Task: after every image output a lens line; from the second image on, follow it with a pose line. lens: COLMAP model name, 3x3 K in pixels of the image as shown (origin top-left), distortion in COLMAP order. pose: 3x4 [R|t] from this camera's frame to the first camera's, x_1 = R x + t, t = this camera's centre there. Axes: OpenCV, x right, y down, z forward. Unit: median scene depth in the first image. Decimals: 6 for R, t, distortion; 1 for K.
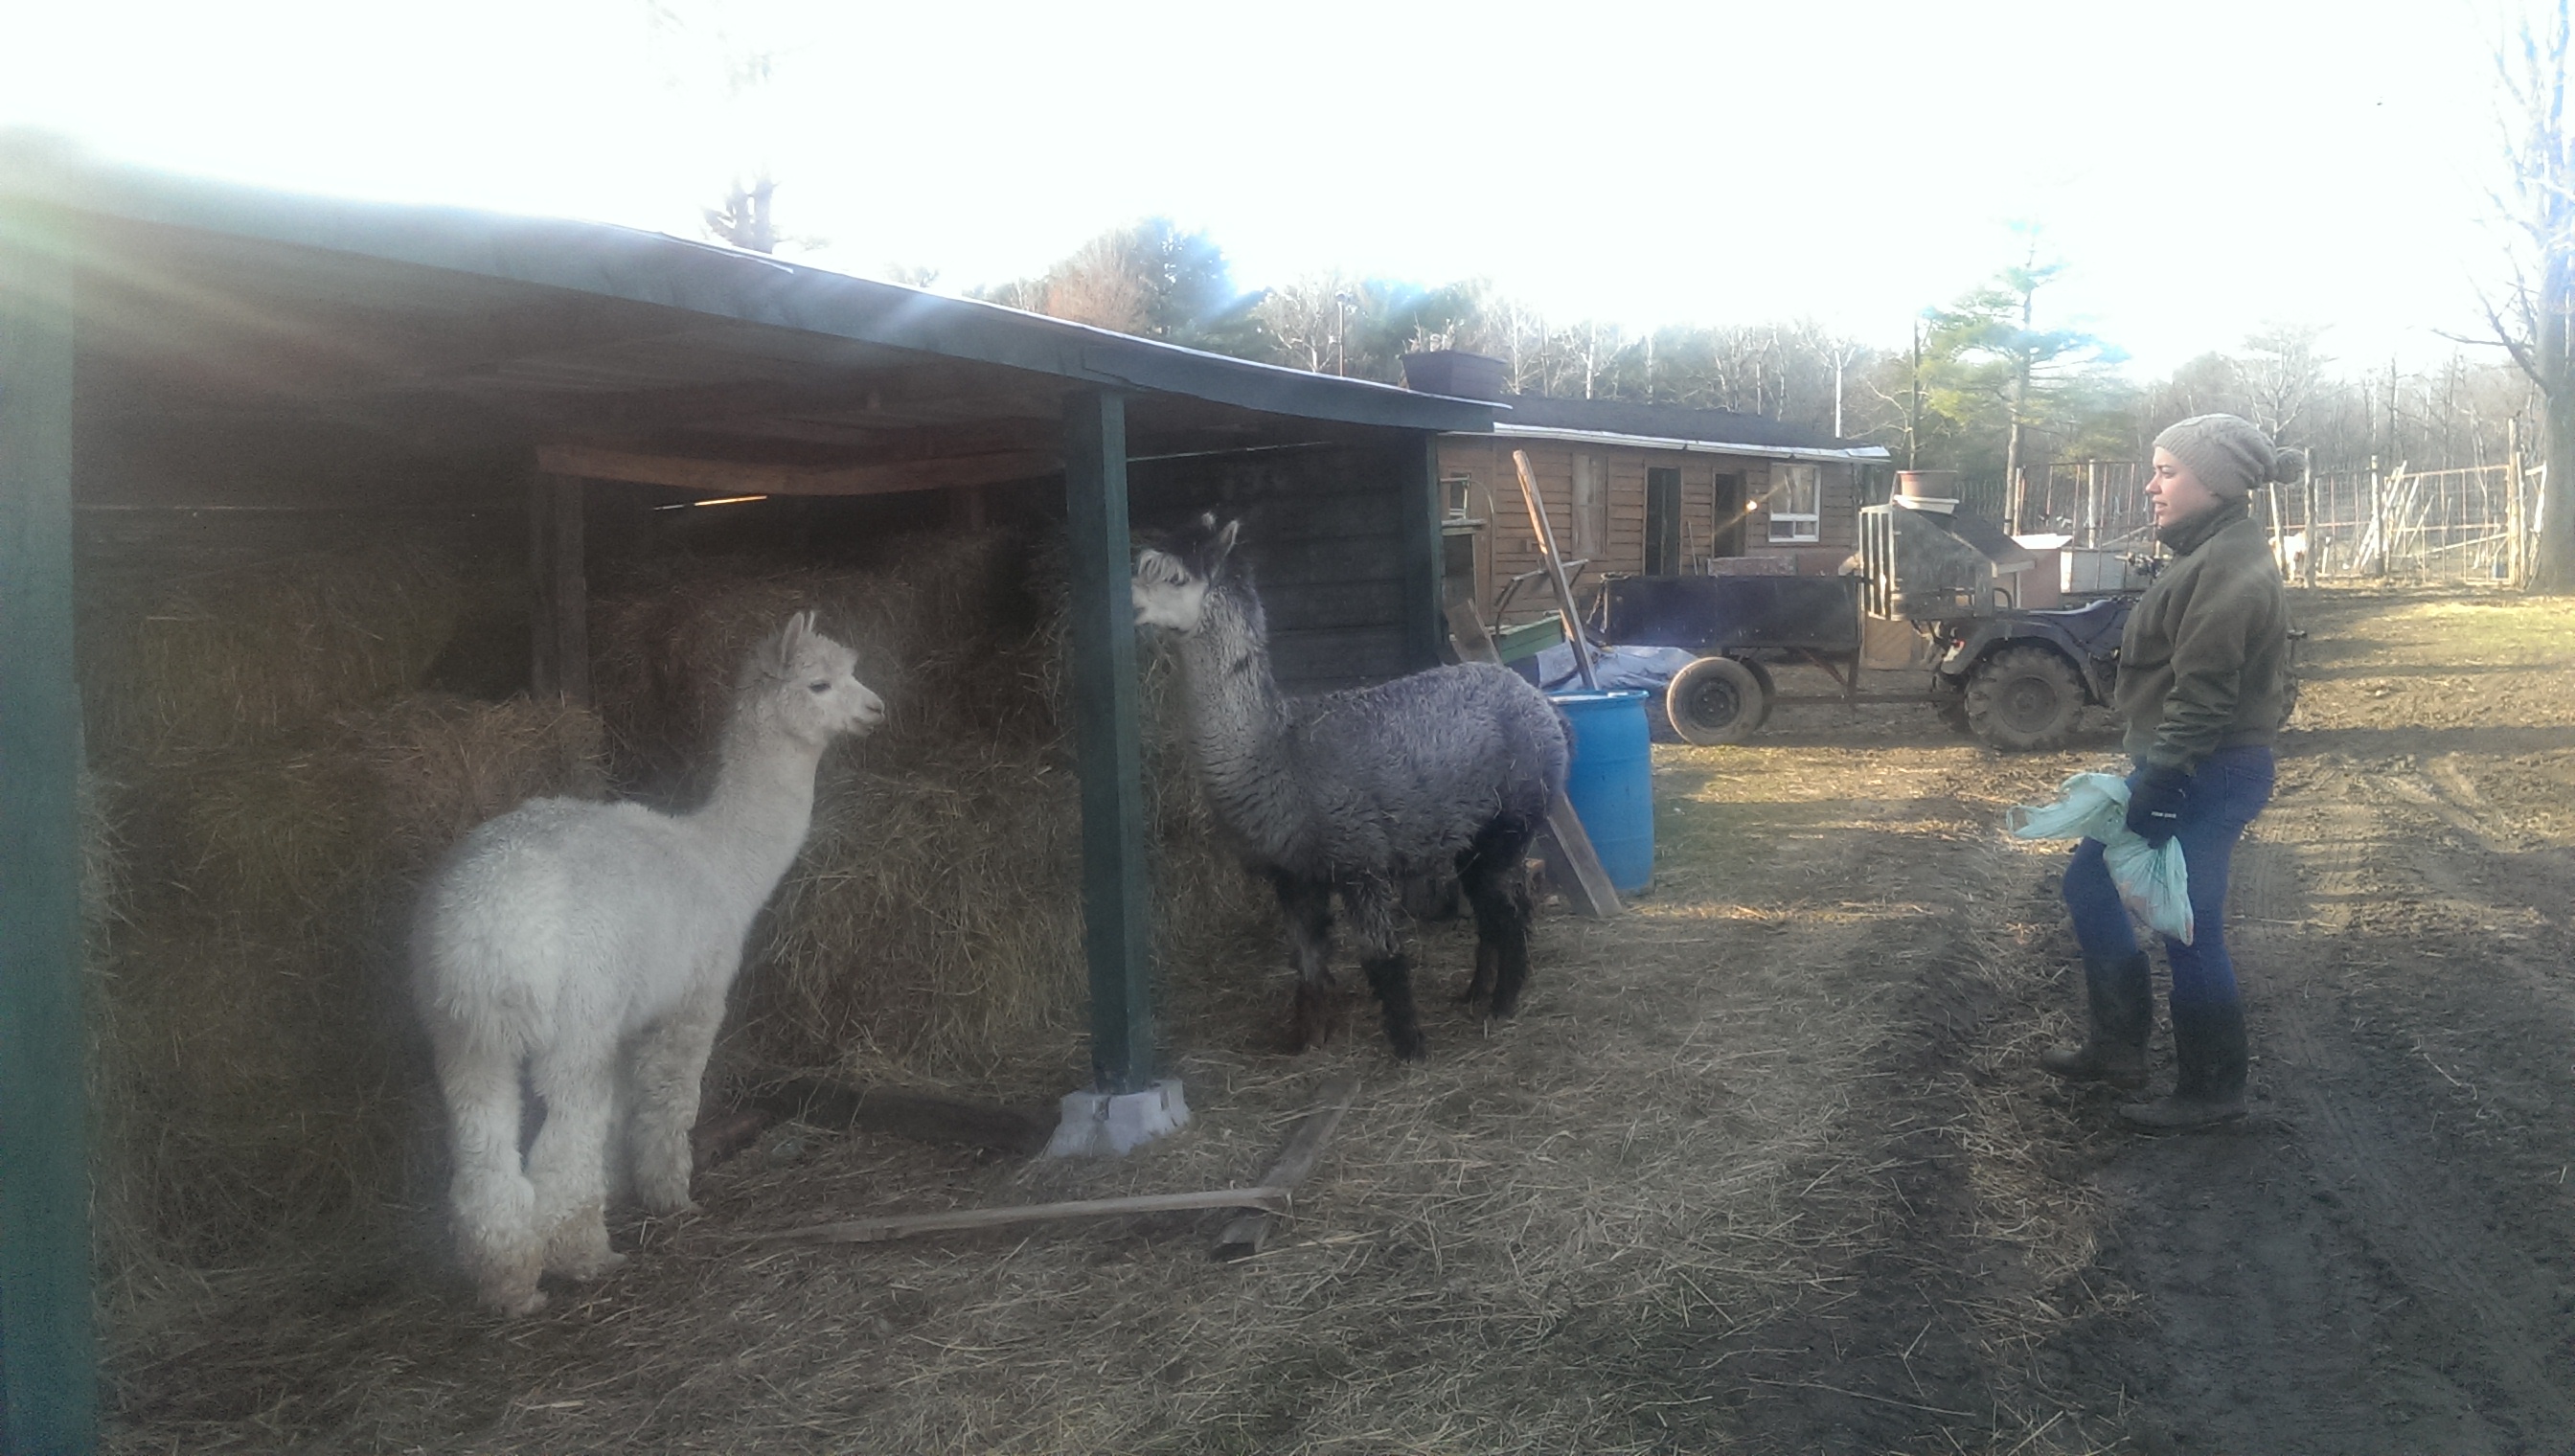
lens RADIAL K [[2011.5, 0, 1287.5], [0, 2011.5, 728.0], [0, 0, 1]] dist [0.075256, -0.118951]
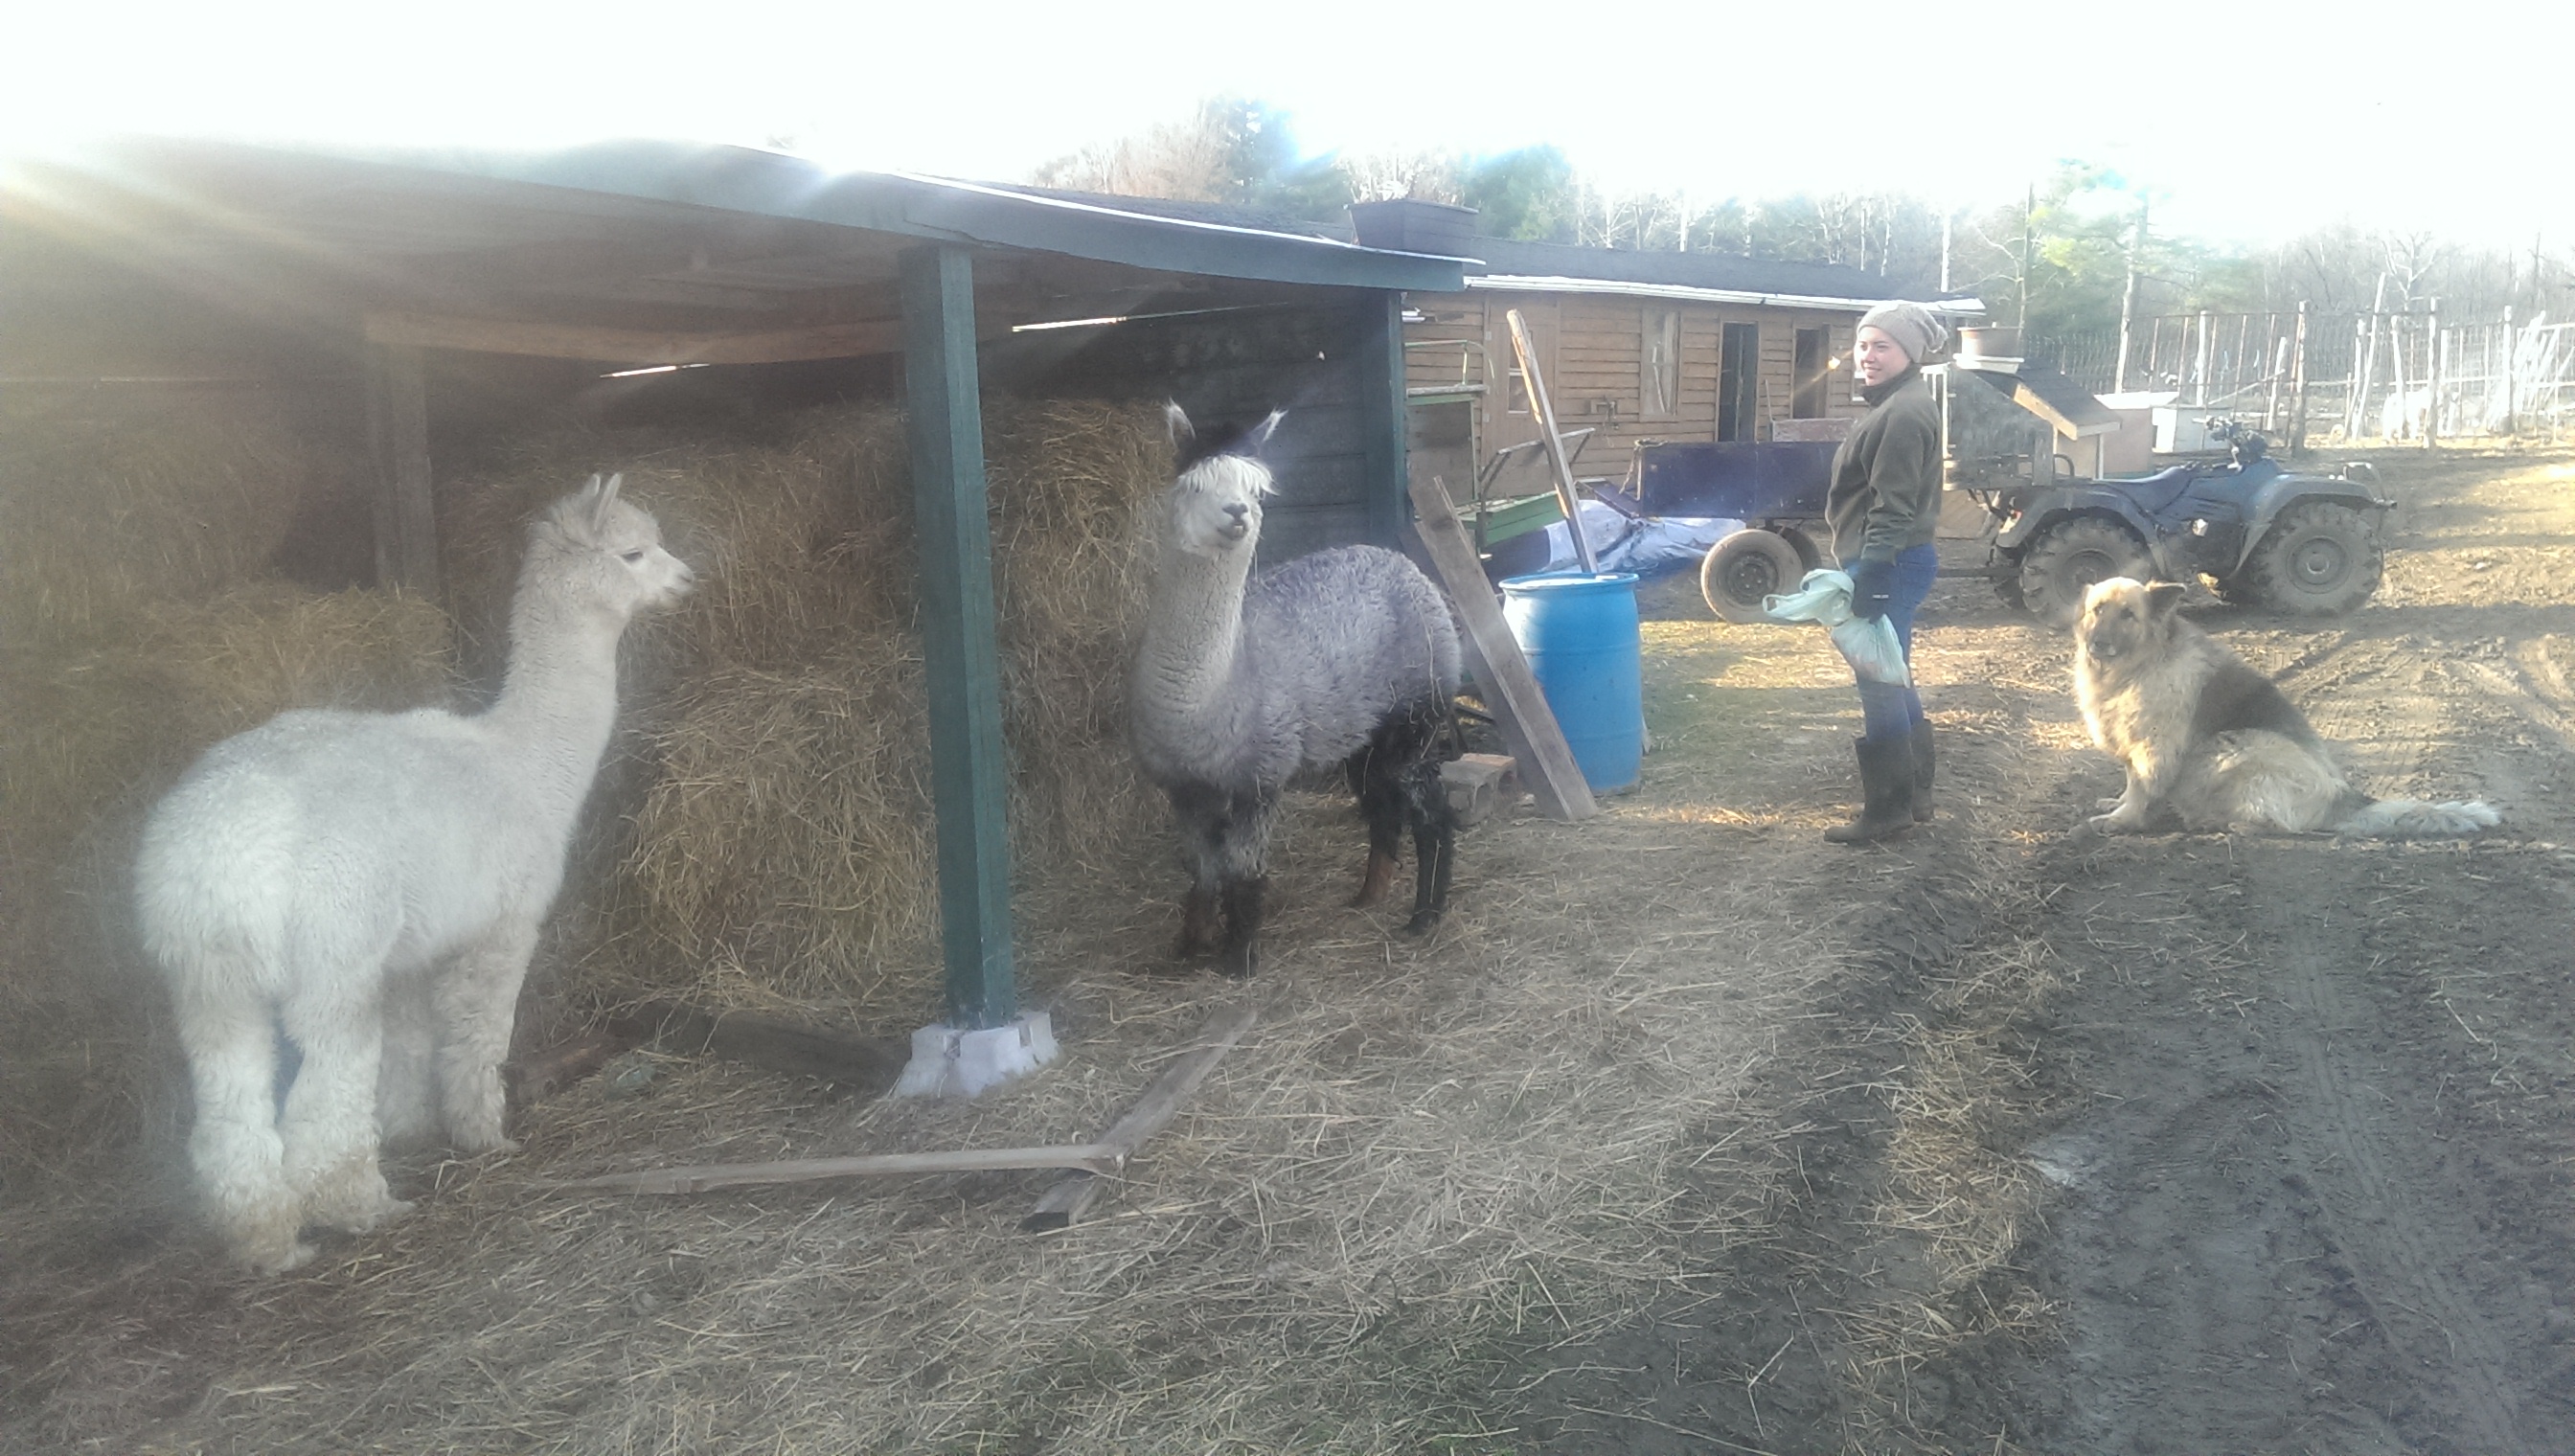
lens RADIAL K [[1933.2, 0, 1338.0], [0, 1933.2, 735.5], [0, 0, 1]] dist [0.085355, -0.136327]
pose [[0.998392, 0.006948, -0.056256, 0.120148], [-0.002314, 0.996627, 0.082035, -0.022632], [0.056637, -0.081773, 0.995040, 0.129675]]
